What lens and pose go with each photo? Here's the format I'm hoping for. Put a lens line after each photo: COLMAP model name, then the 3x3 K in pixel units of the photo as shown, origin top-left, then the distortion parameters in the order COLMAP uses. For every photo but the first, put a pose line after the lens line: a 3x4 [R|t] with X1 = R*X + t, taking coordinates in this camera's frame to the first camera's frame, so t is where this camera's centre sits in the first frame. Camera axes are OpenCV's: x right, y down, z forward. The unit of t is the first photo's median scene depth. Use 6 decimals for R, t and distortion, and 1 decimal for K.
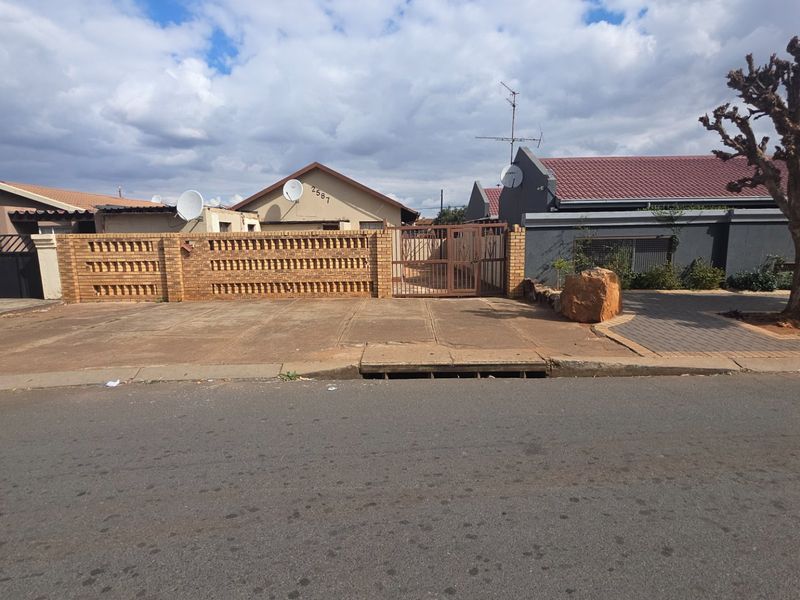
lens RADIAL K [[428.3, 0, 399.7], [0, 428.3, 296.4], [0, 0, 1]] dist [-0.002554, 0.000442]
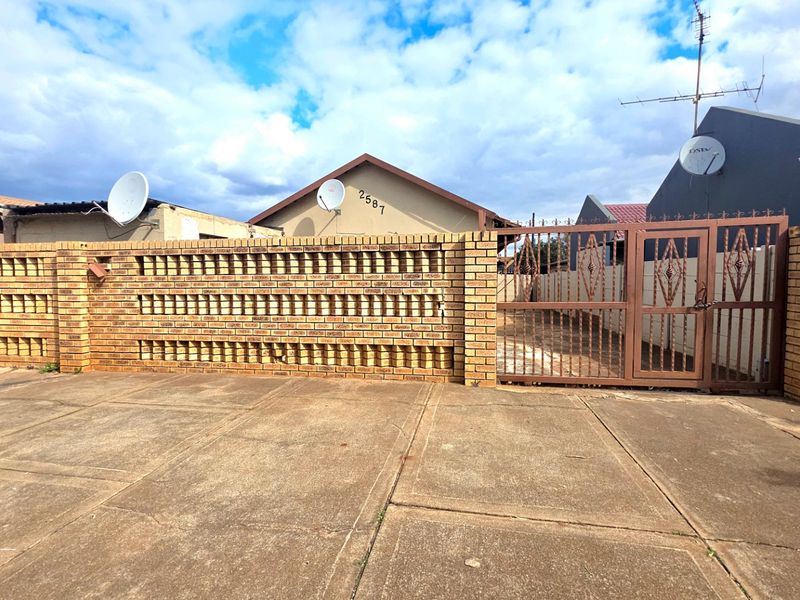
lens RADIAL K [[427.6, 0, 400.2], [0, 427.6, 295.8], [0, 0, 1]] dist [-0.000827, -0.001050]
pose [[0.988917, 0.017026, -0.147492, -0.051980], [-0.030612, 0.995440, -0.090340, -0.046063], [0.145281, 0.093854, 0.984929, 0.539445]]
